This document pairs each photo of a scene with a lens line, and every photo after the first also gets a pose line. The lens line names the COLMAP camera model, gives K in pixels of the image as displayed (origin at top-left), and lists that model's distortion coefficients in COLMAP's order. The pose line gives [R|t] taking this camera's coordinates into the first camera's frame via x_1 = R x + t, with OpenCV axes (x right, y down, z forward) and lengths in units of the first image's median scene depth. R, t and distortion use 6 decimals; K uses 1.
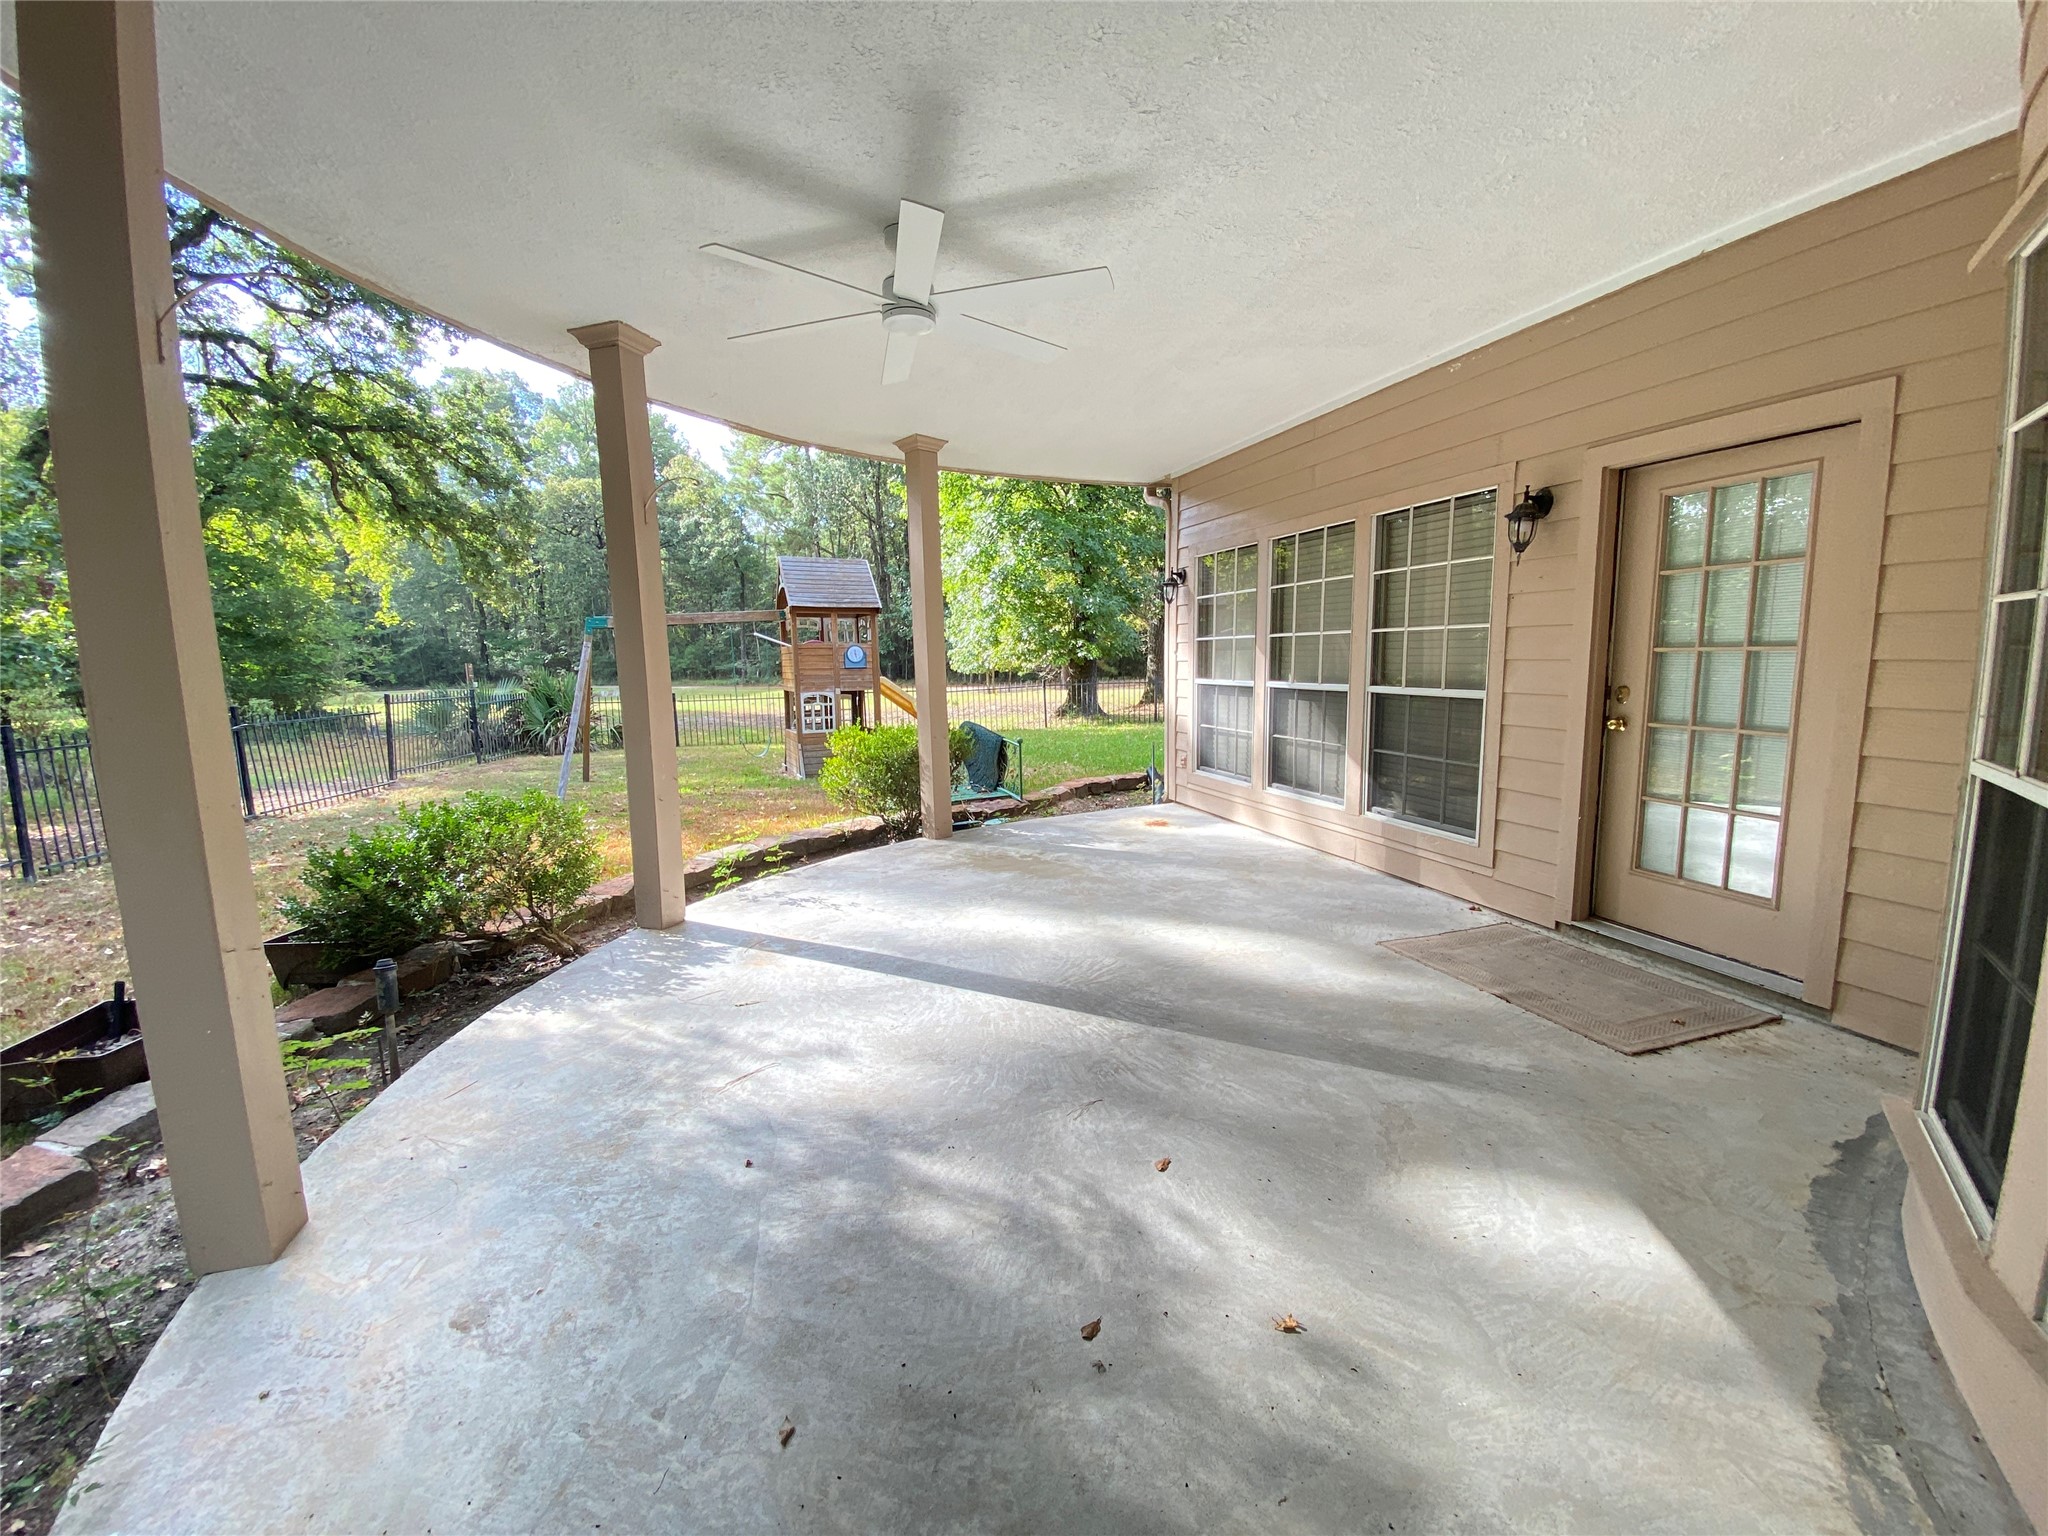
lens RADIAL K [[824.1, 0, 1024.0], [0, 824.1, 768.0], [0, 0, 1]] dist [-0.000255, -0.014128]
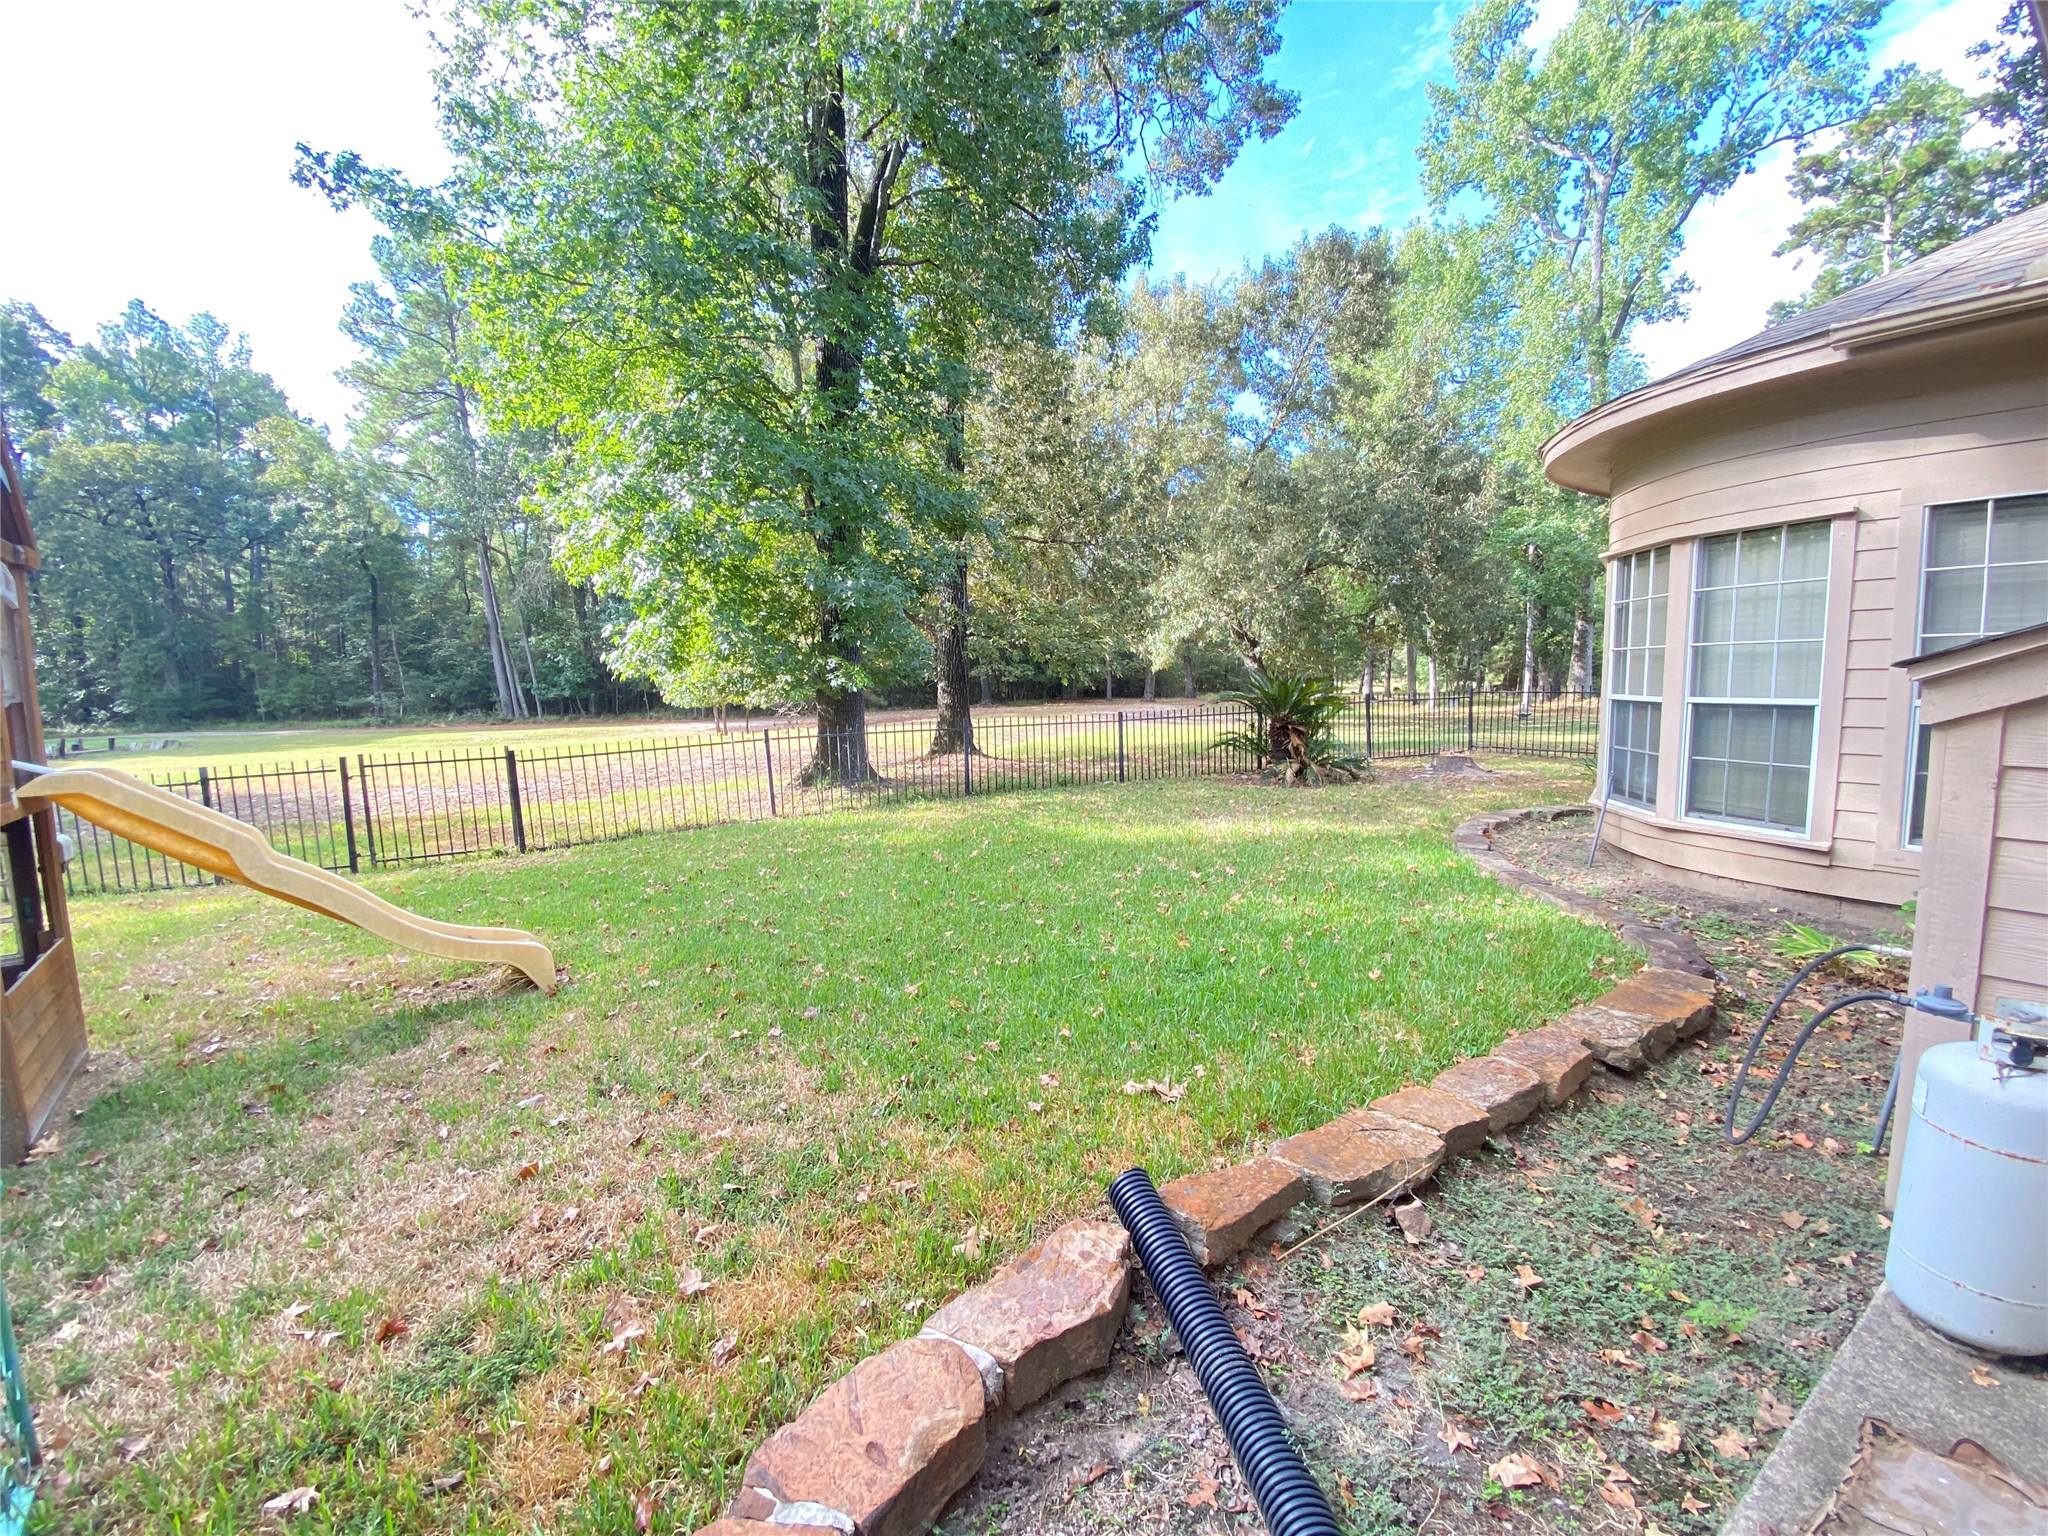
lens RADIAL K [[824.1, 0, 1024.0], [0, 824.1, 768.0], [0, 0, 1]] dist [-0.000255, -0.014128]
pose [[0.959095, -0.040948, 0.280107, 0.027175], [0.048961, 0.998566, -0.021666, -0.050477], [-0.278818, 0.034494, 0.959724, 0.351311]]
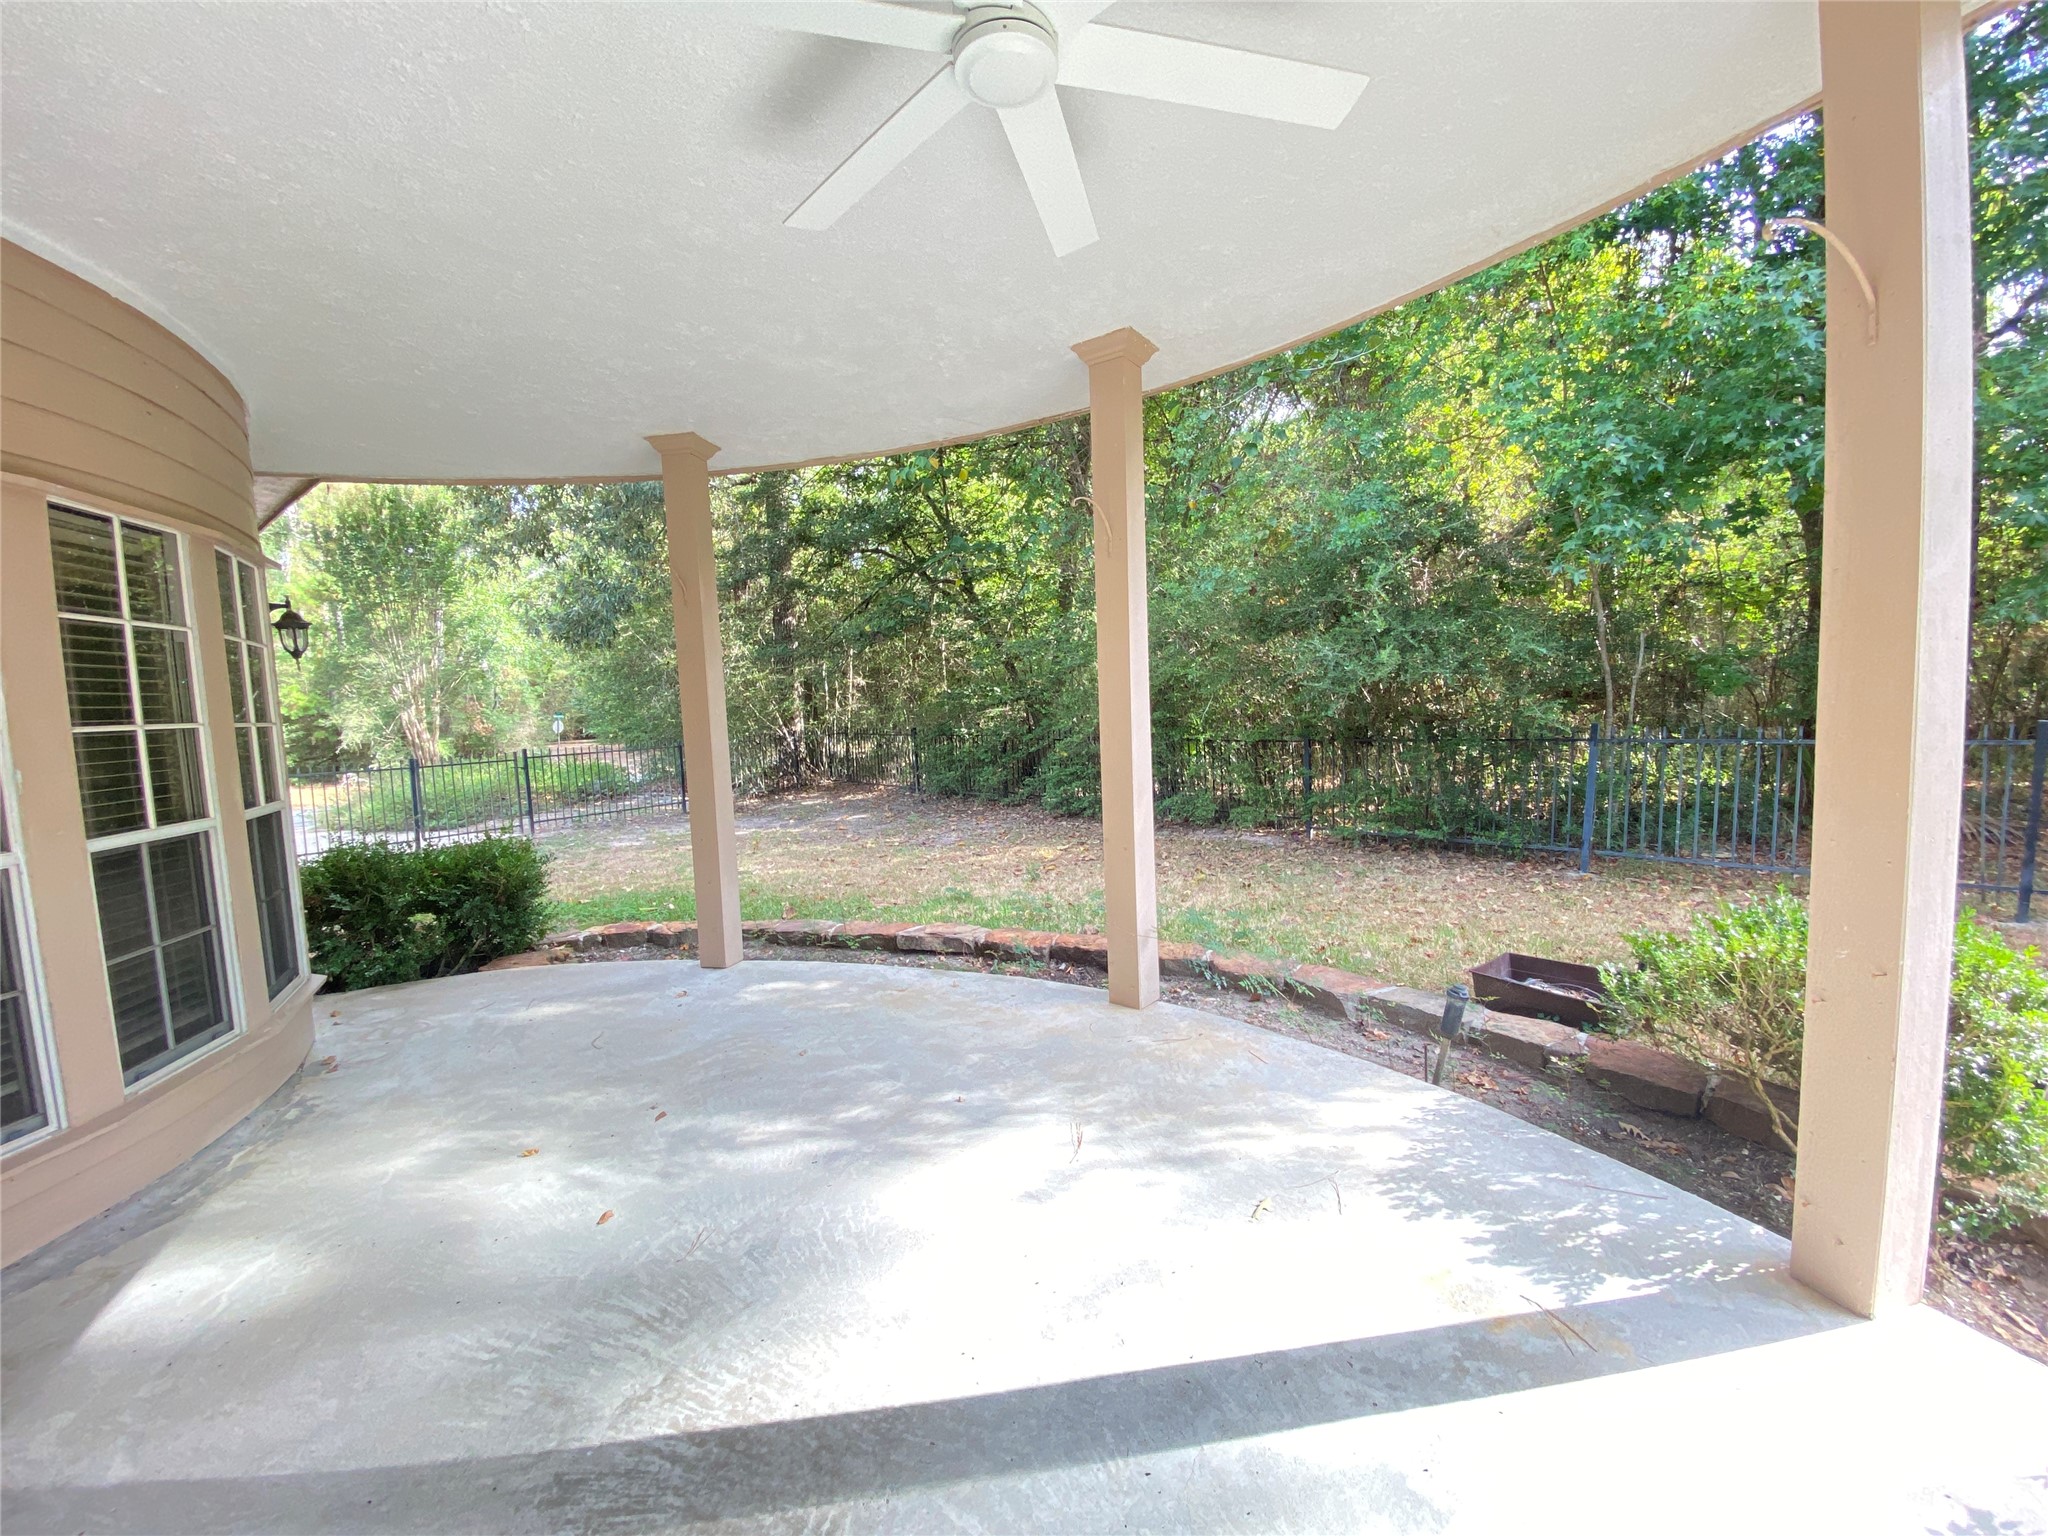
lens RADIAL K [[824.1, 0, 1024.0], [0, 824.1, 768.0], [0, 0, 1]] dist [-0.000255, -0.014128]
pose [[-0.828034, 0.099646, -0.551753, 0.141307], [-0.019229, 0.978455, 0.205564, -0.179003], [0.560349, 0.180824, -0.808277, 1.198506]]
